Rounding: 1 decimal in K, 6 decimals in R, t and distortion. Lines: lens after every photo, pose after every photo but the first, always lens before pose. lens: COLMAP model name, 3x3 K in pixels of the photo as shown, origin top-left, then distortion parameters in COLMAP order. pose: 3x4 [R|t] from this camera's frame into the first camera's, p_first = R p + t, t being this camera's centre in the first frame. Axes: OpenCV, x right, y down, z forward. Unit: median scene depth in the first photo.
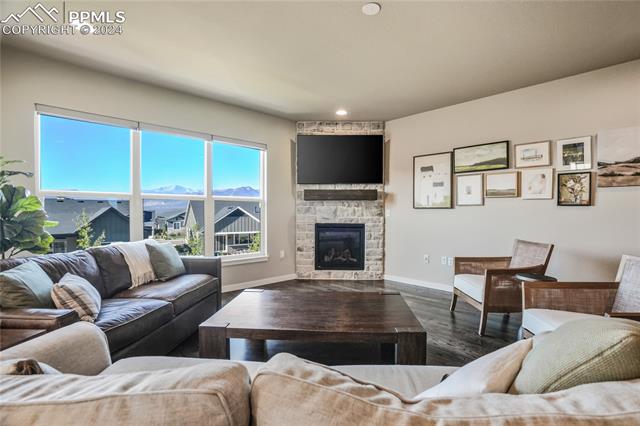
lens RADIAL K [[295.7, 0, 329.2], [0, 295.7, 213.6], [0, 0, 1]] dist [-0.017420, 0.000908]
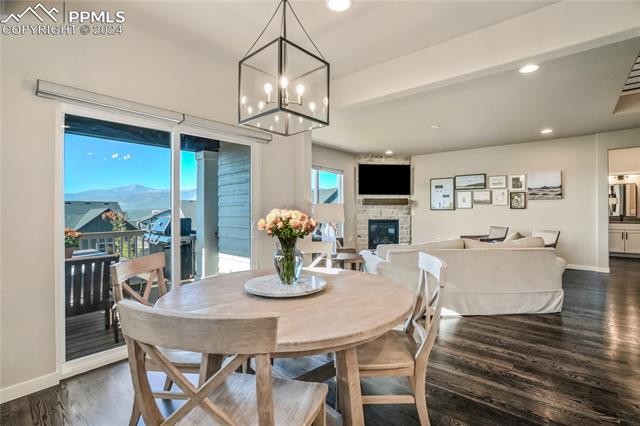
lens RADIAL K [[302.7, 0, 320.8], [0, 302.7, 204.7], [0, 0, 1]] dist [-0.045814, 0.000478]
pose [[0.996279, 0.000487, 0.086180, -0.486735], [0.002107, 0.999547, -0.030011, 0.002018], [-0.086155, 0.030081, 0.995827, -0.648660]]
